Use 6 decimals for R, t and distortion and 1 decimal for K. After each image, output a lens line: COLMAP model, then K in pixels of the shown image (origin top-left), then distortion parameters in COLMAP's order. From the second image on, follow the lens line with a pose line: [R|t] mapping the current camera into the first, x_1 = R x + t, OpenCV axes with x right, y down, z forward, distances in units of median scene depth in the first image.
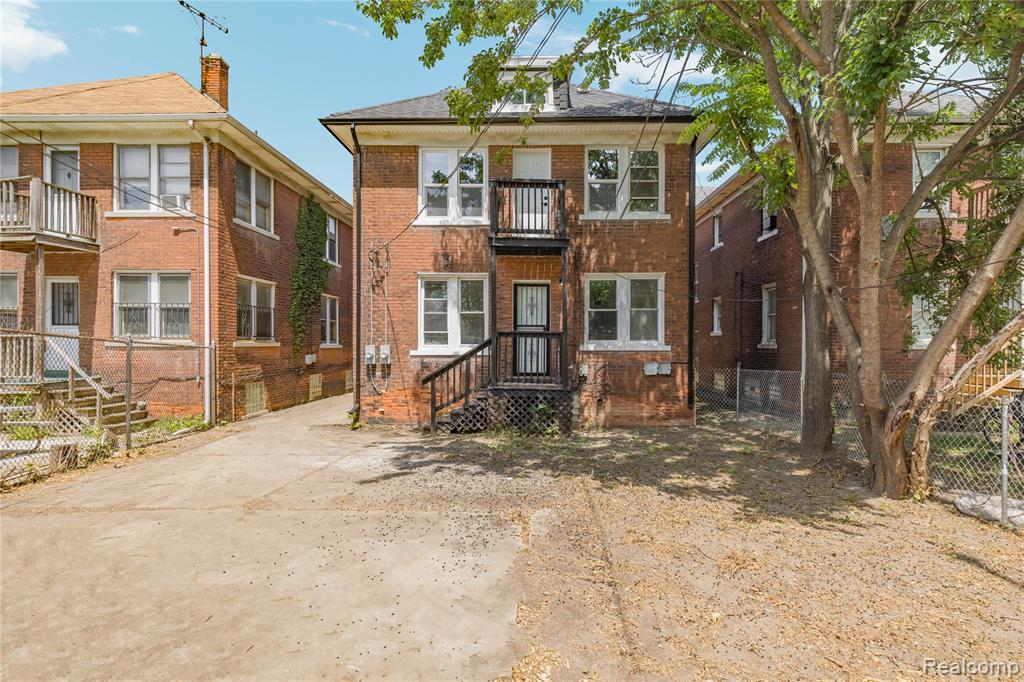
lens RADIAL K [[494.6, 0, 512.5], [0, 494.6, 342.4], [0, 0, 1]] dist [0.003907, -0.001583]
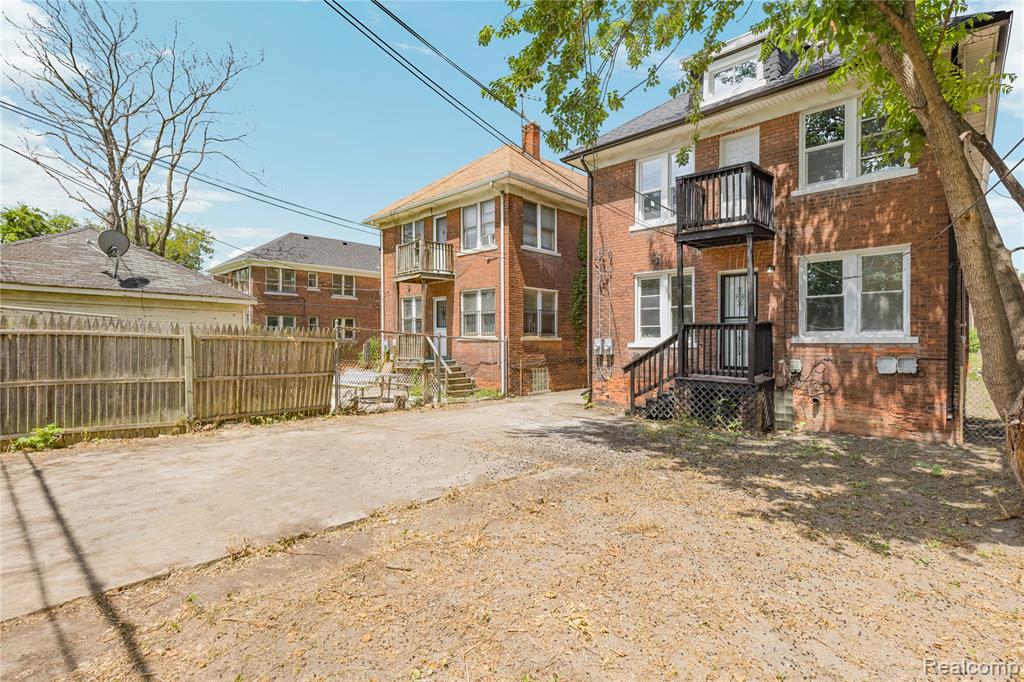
lens RADIAL K [[494.6, 0, 518.2], [0, 494.6, 342.2], [0, 0, 1]] dist [0.003907, -0.001583]
pose [[0.732300, -0.001057, -0.680981, 0.376801], [0.002779, 0.999995, 0.001436, 0.011974], [0.680976, -0.002944, 0.732300, 0.005793]]
